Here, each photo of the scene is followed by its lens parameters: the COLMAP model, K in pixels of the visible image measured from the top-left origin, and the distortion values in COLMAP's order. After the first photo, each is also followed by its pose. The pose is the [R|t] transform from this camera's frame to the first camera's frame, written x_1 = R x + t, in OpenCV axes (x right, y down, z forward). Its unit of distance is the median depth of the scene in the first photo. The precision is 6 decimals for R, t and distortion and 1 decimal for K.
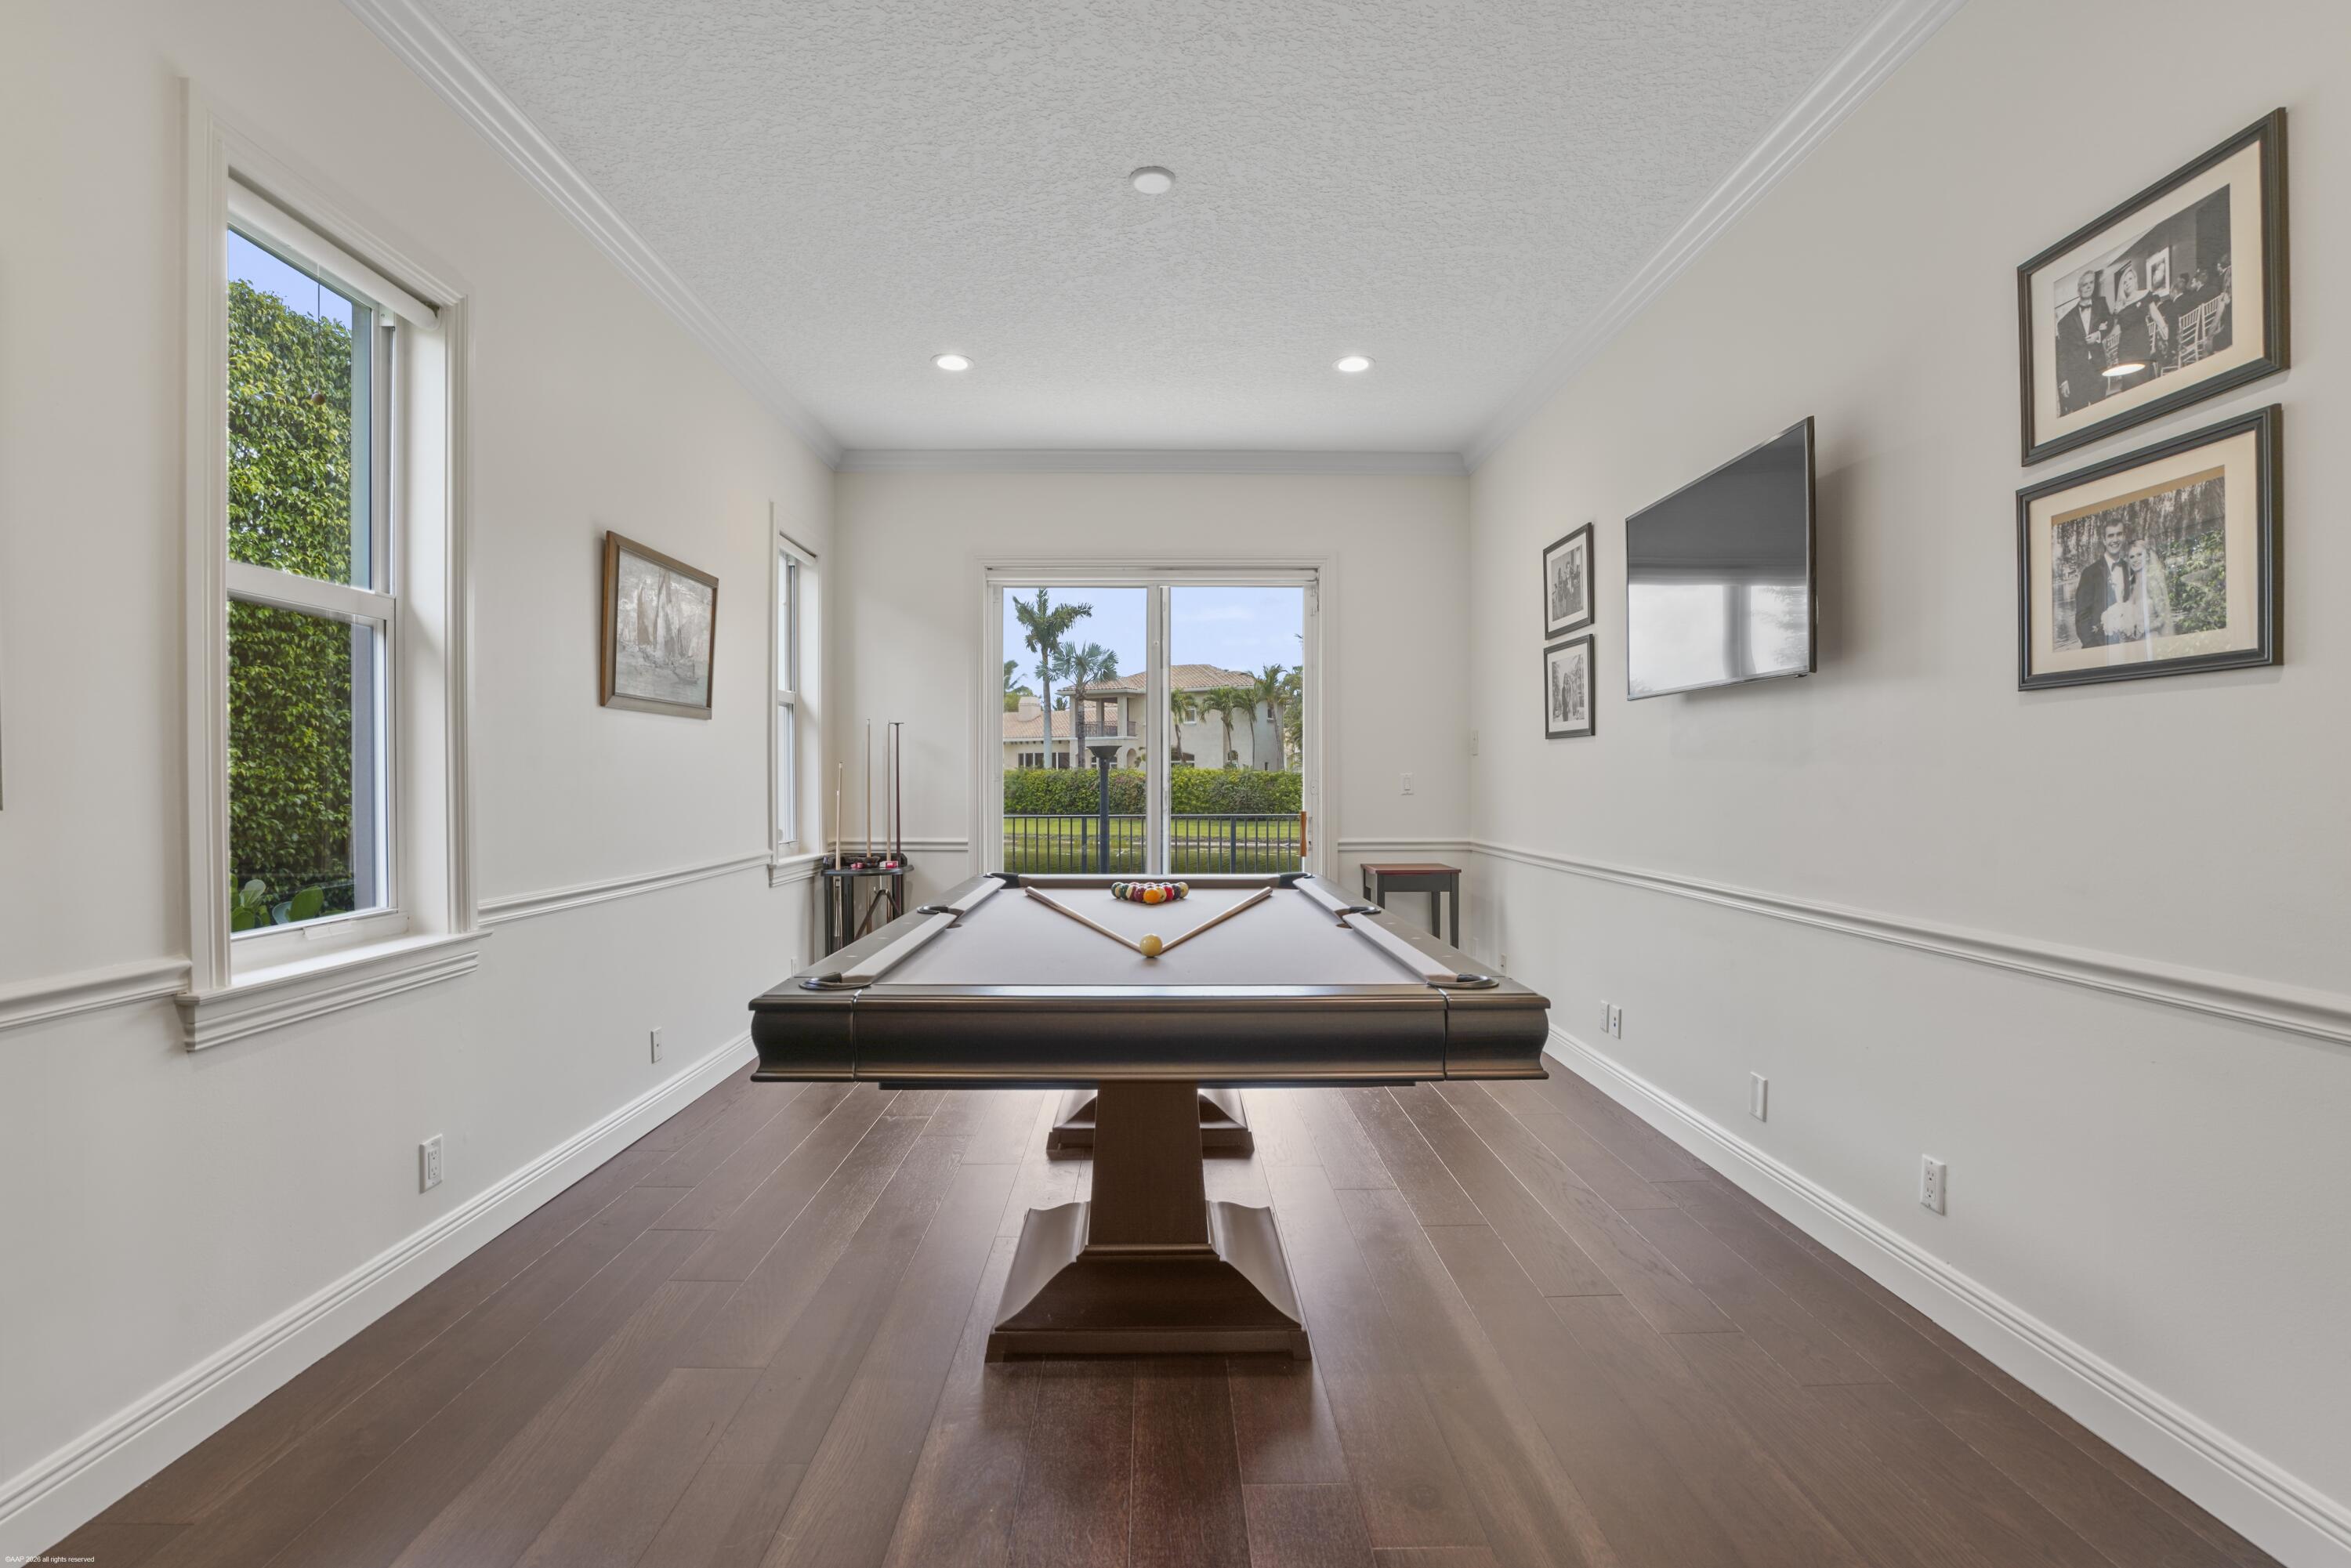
lens RADIAL K [[1076.5, 0, 1175.5], [0, 1076.5, 784.0], [0, 0, 1]] dist [-0.054205, 0.015374]
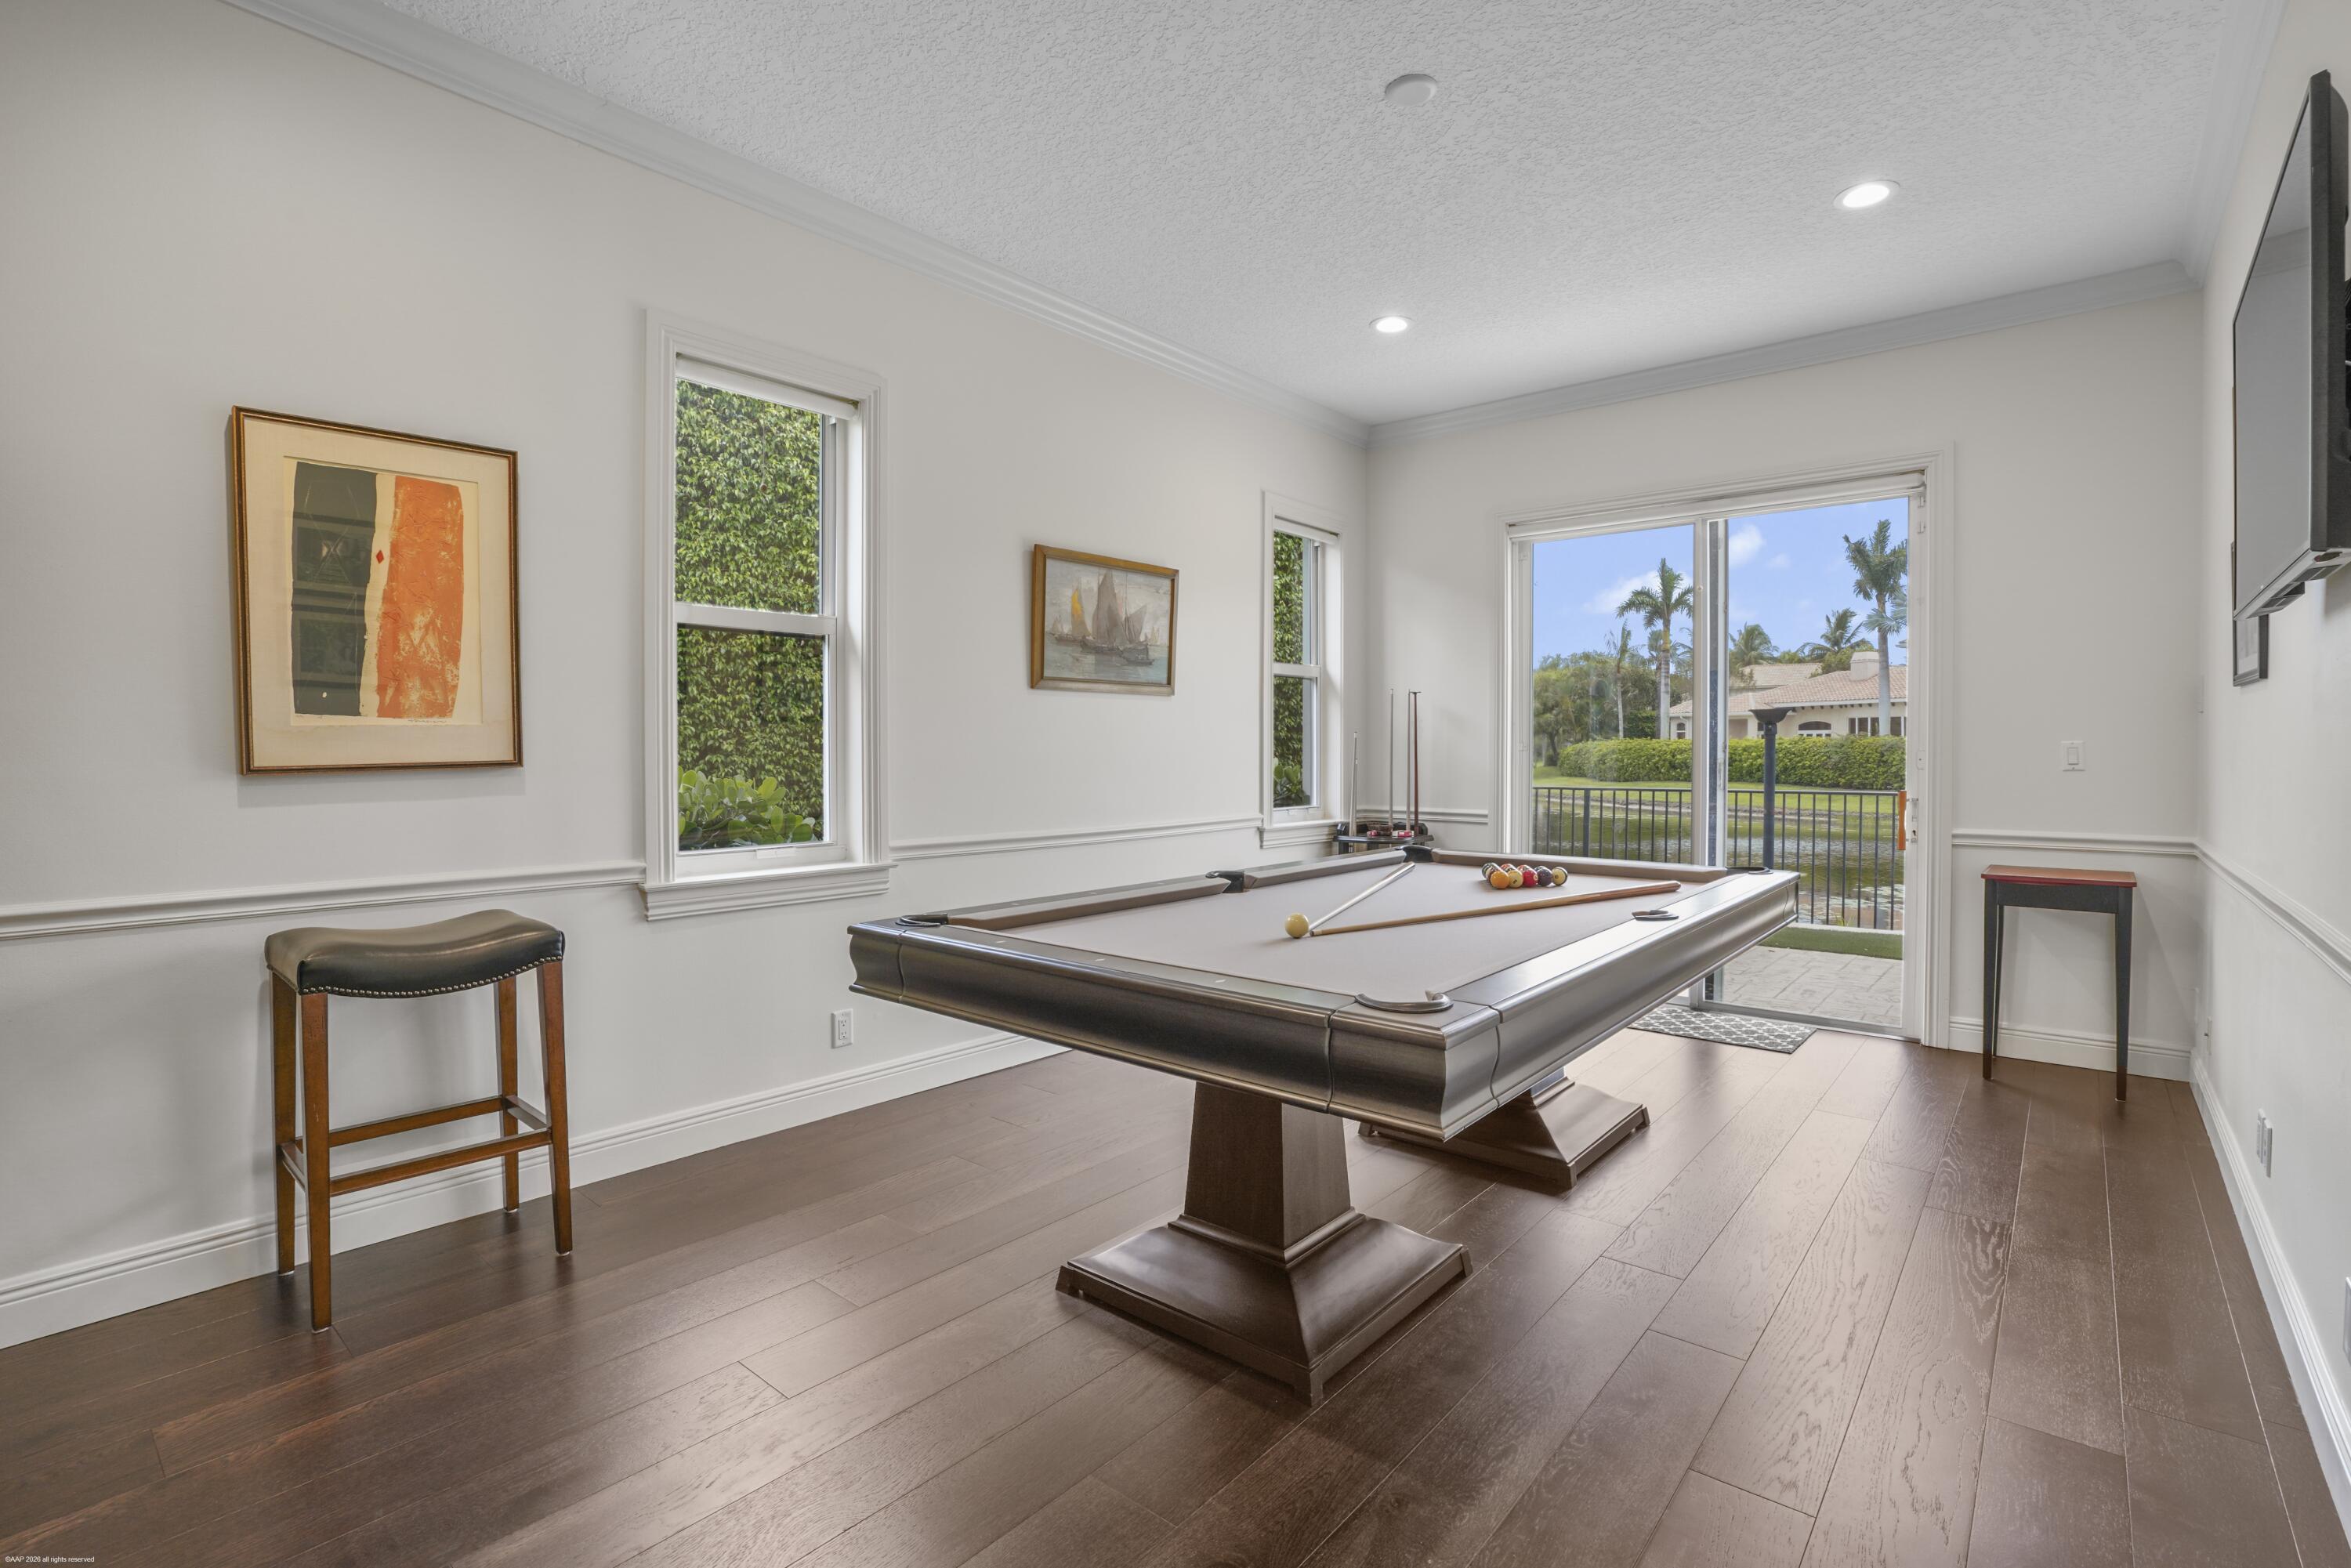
lens RADIAL K [[1084.2, 0, 1175.4], [0, 1084.2, 755.4], [0, 0, 1]] dist [-0.046960, 0.000198]
pose [[0.751830, 0.004815, -0.659339, 0.247960], [-0.003255, 0.999988, 0.003592, -0.000890], [0.659349, -0.000554, 0.751837, 0.103528]]
